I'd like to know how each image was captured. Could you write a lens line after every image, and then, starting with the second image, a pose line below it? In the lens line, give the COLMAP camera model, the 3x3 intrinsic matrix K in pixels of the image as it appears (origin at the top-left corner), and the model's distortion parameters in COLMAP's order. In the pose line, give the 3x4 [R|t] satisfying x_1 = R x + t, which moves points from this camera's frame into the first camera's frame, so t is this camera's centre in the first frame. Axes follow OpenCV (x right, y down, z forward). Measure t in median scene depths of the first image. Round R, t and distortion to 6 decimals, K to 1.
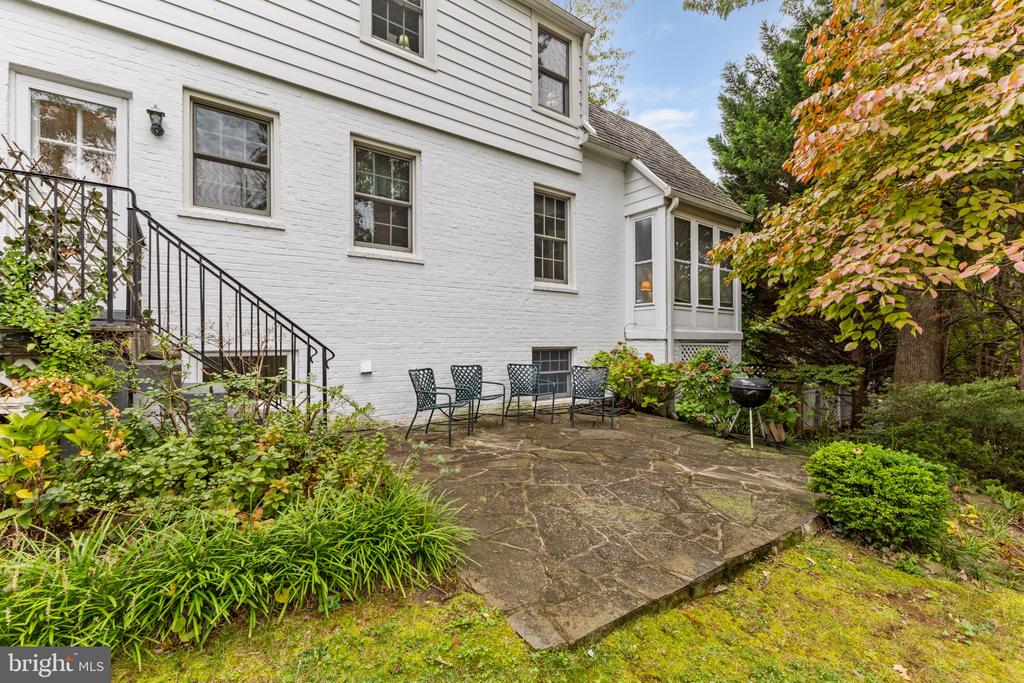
lens RADIAL K [[445.4, 0, 510.7], [0, 445.4, 340.0], [0, 0, 1]] dist [0.001498, -0.000126]
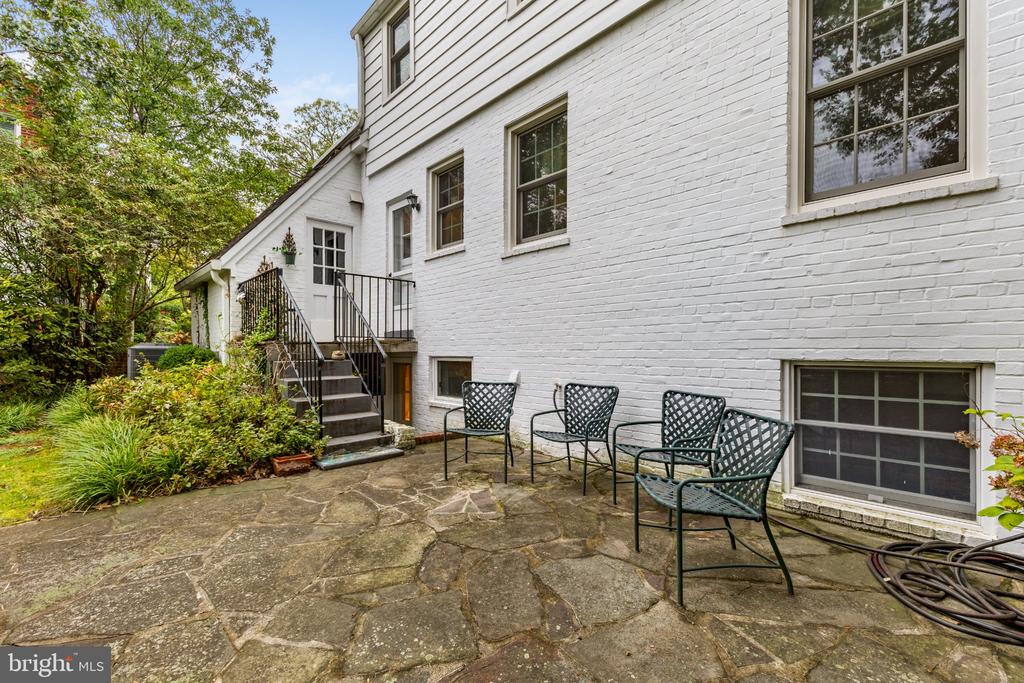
lens RADIAL K [[455.5, 0, 513.6], [0, 455.5, 348.0], [0, 0, 1]] dist [0.019231, -0.000845]
pose [[0.114897, -0.002541, -0.993374, 0.542549], [0.007087, 0.999973, -0.001738, 0.003395], [0.993352, -0.006840, 0.114912, 0.812745]]
